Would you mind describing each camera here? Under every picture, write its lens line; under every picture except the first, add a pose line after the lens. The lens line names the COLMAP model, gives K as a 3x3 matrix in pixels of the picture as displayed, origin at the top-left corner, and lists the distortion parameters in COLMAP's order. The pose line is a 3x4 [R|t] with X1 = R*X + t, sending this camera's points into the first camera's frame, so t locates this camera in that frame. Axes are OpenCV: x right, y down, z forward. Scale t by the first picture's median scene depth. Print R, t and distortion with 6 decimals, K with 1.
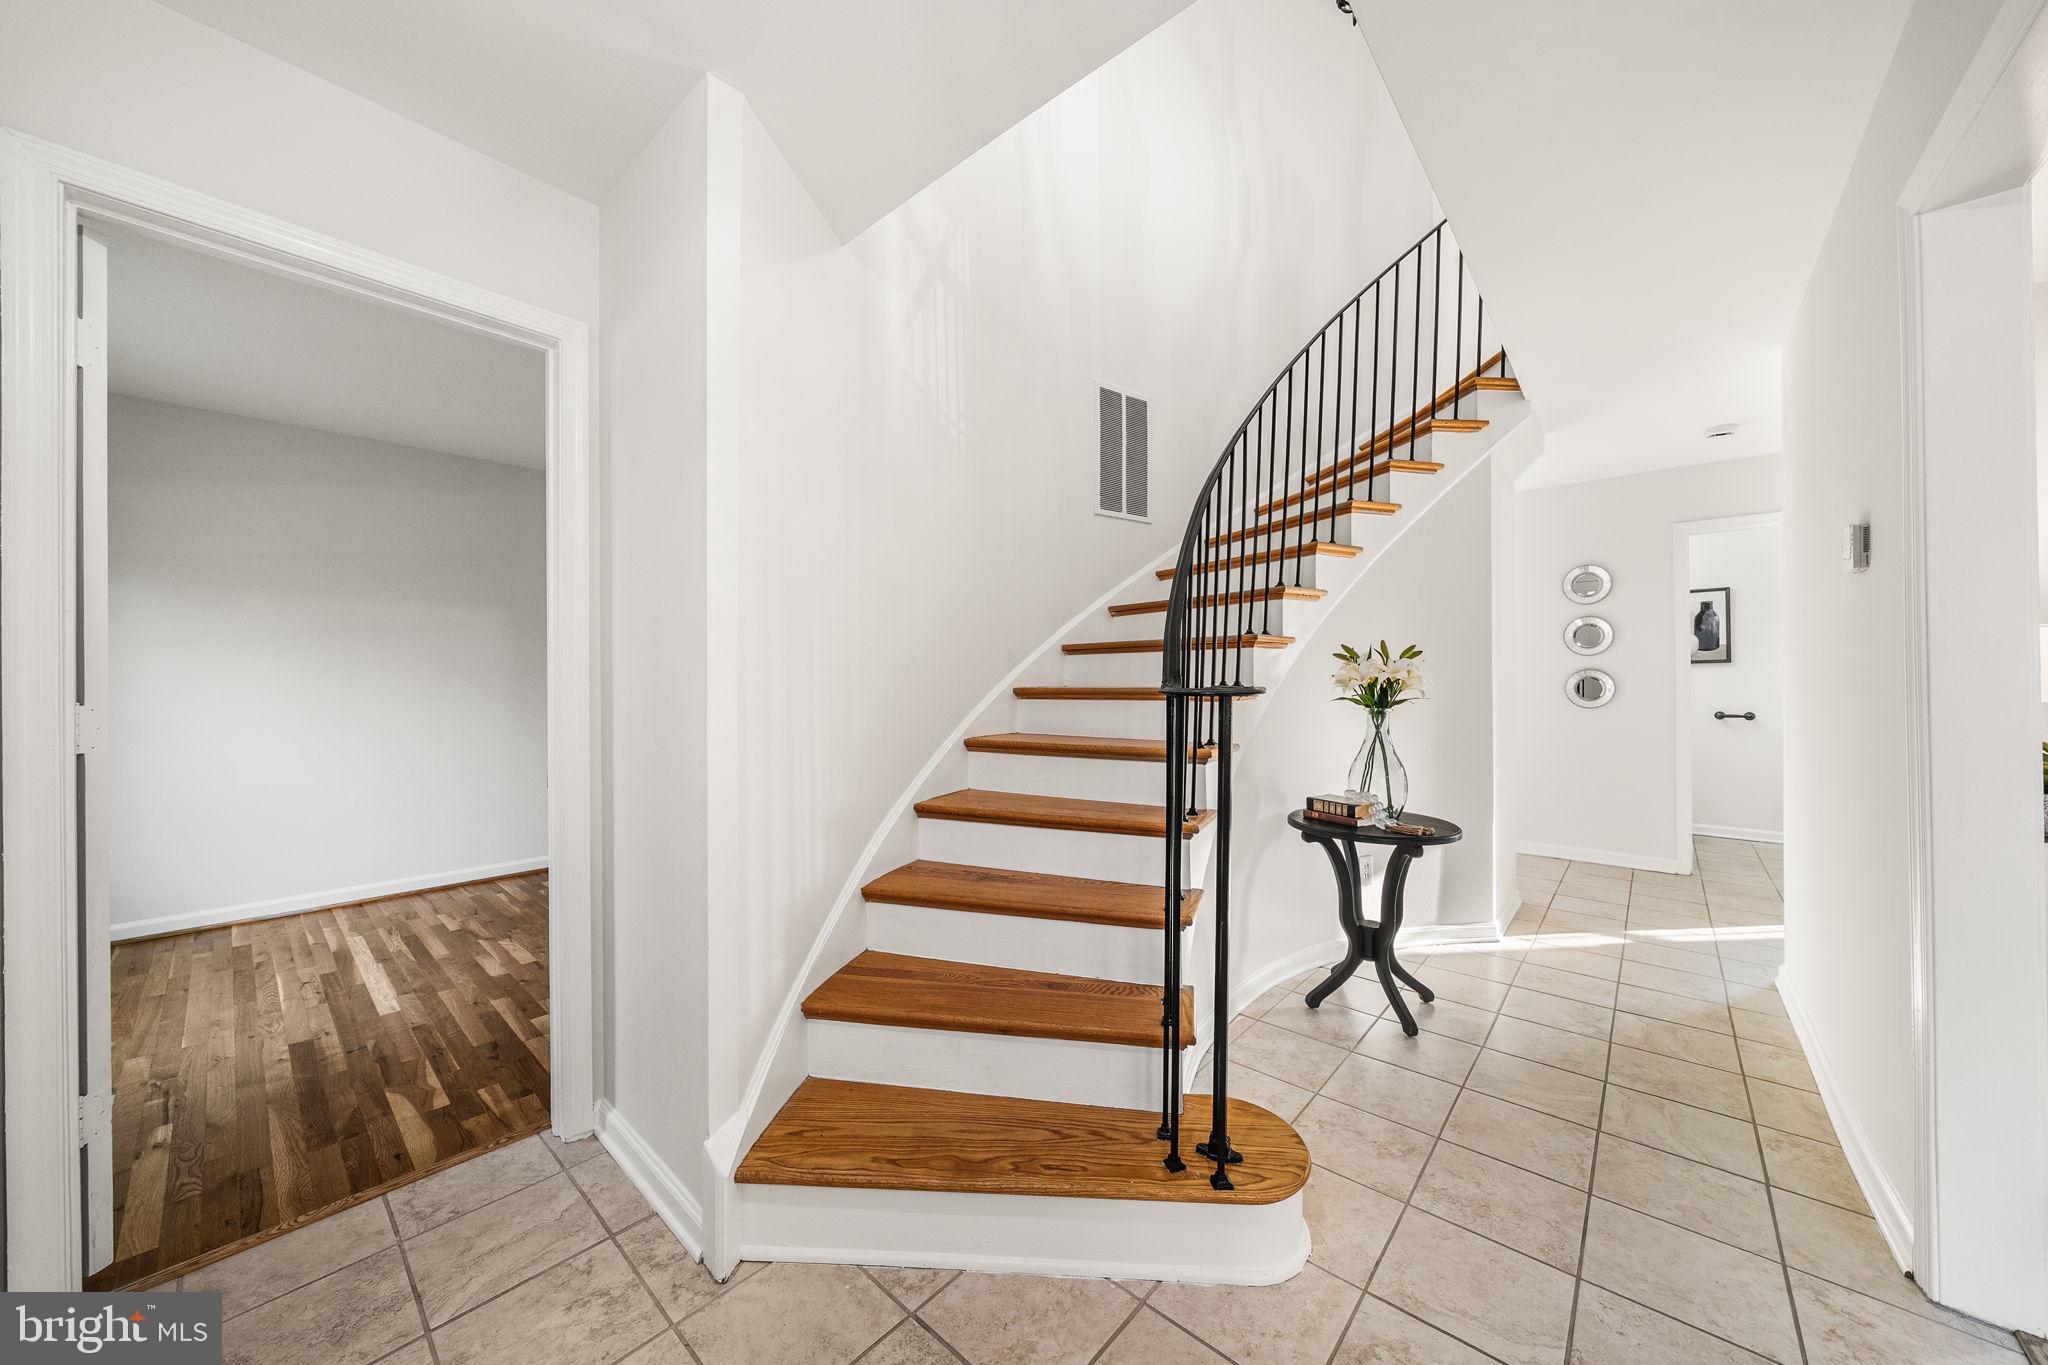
lens RADIAL K [[712.7, 0, 1019.6], [0, 712.7, 680.7], [0, 0, 1]] dist [-0.005355, 0.000789]
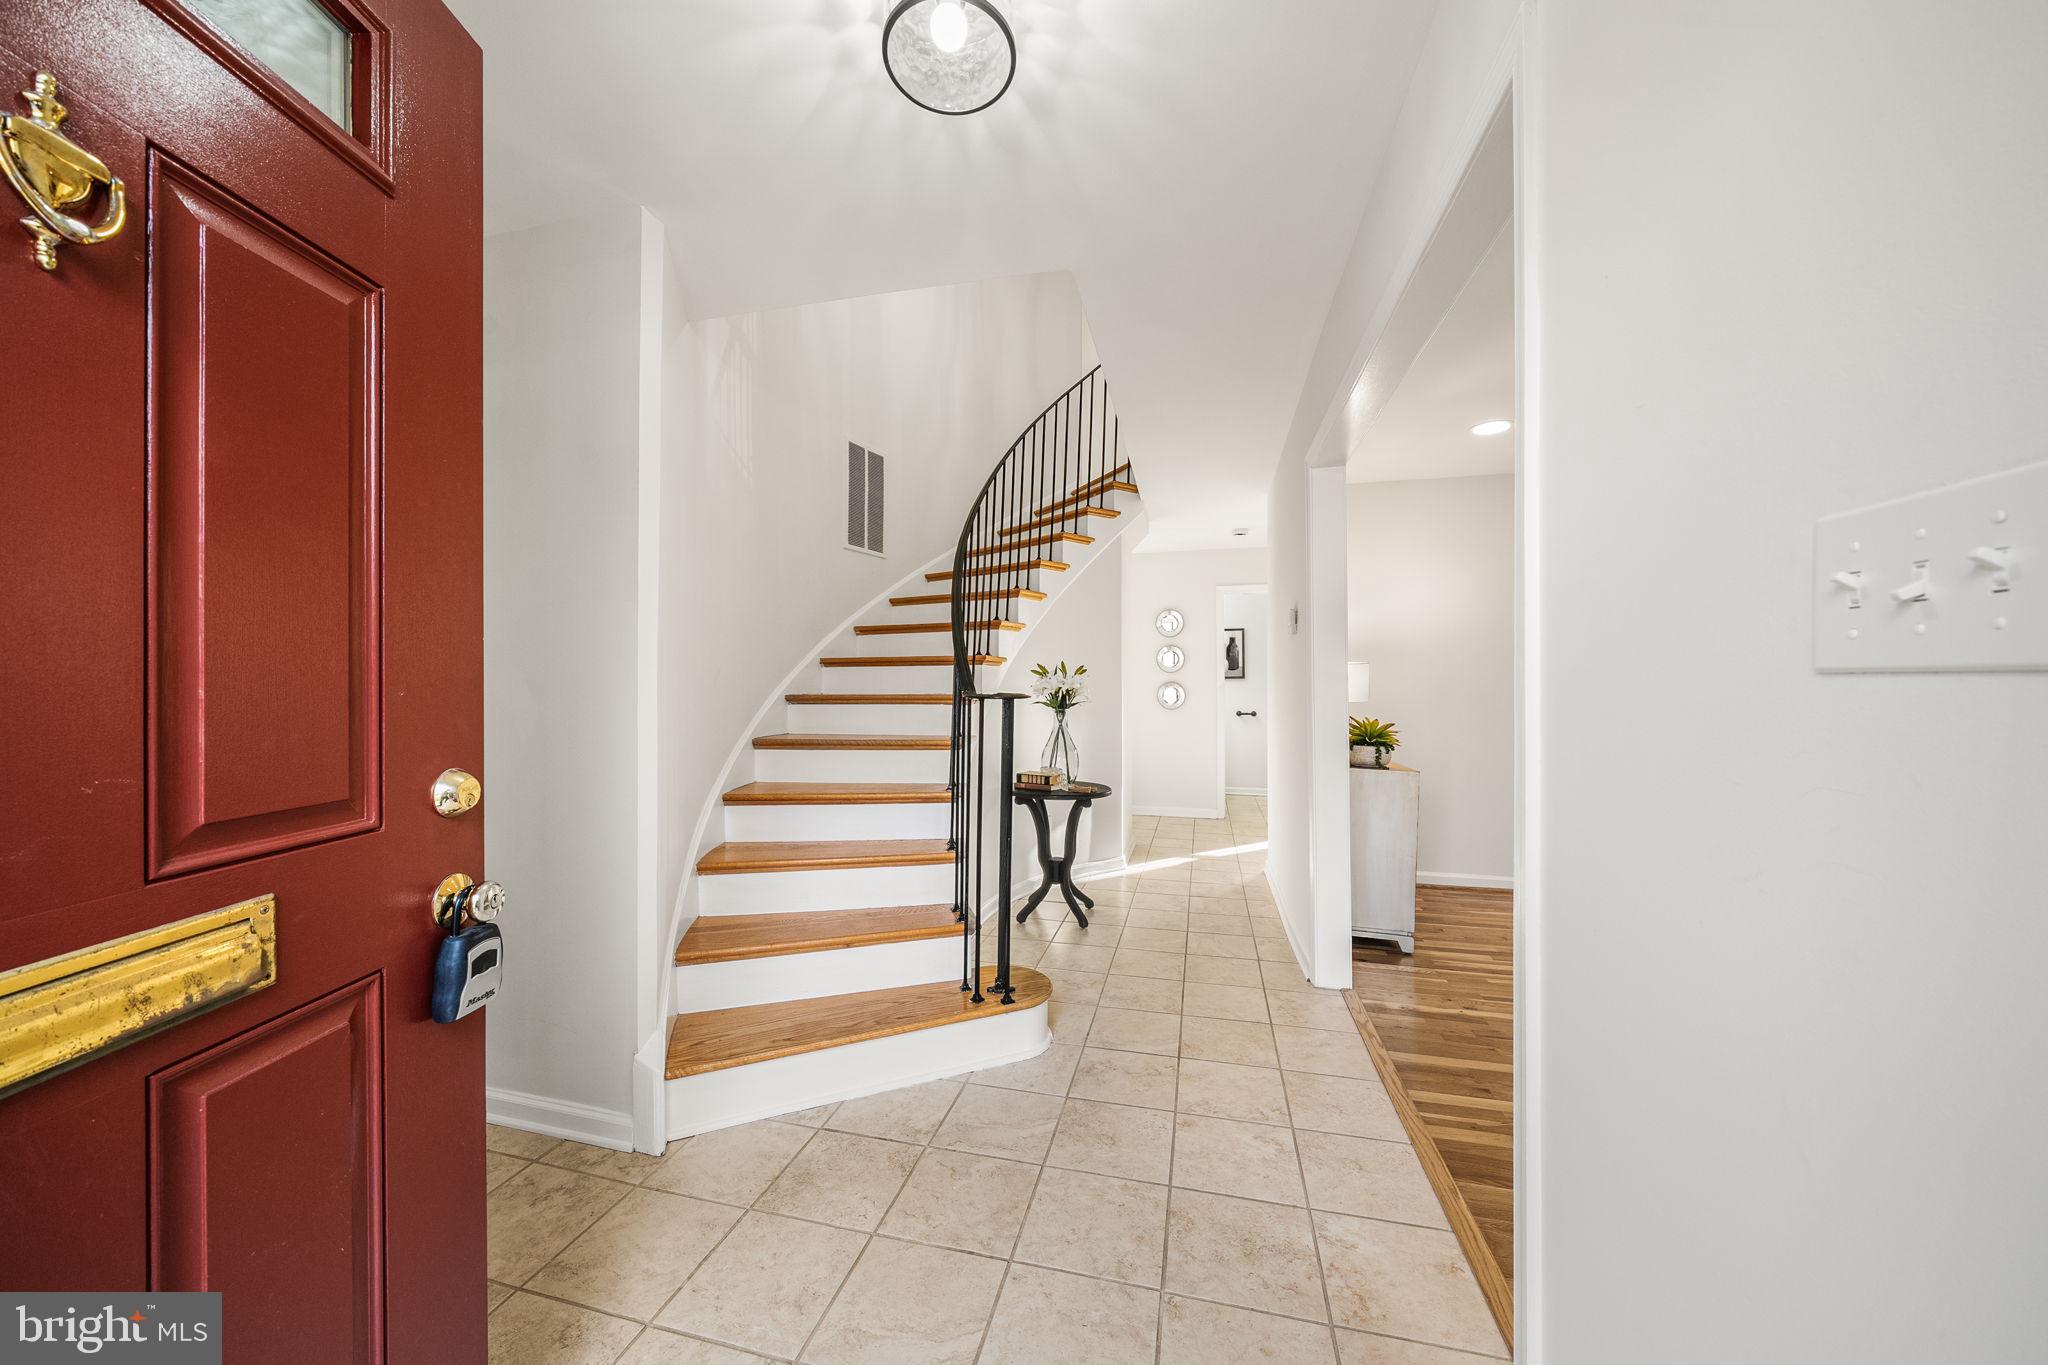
lens RADIAL K [[712.7, 0, 1017.4], [0, 712.7, 686.6], [0, 0, 1]] dist [-0.005355, 0.000789]
pose [[0.887982, 0.005204, 0.459849, -0.233200], [-0.003912, 0.999985, -0.003762, -0.000491], [-0.459862, 0.001542, 0.887989, -0.234125]]
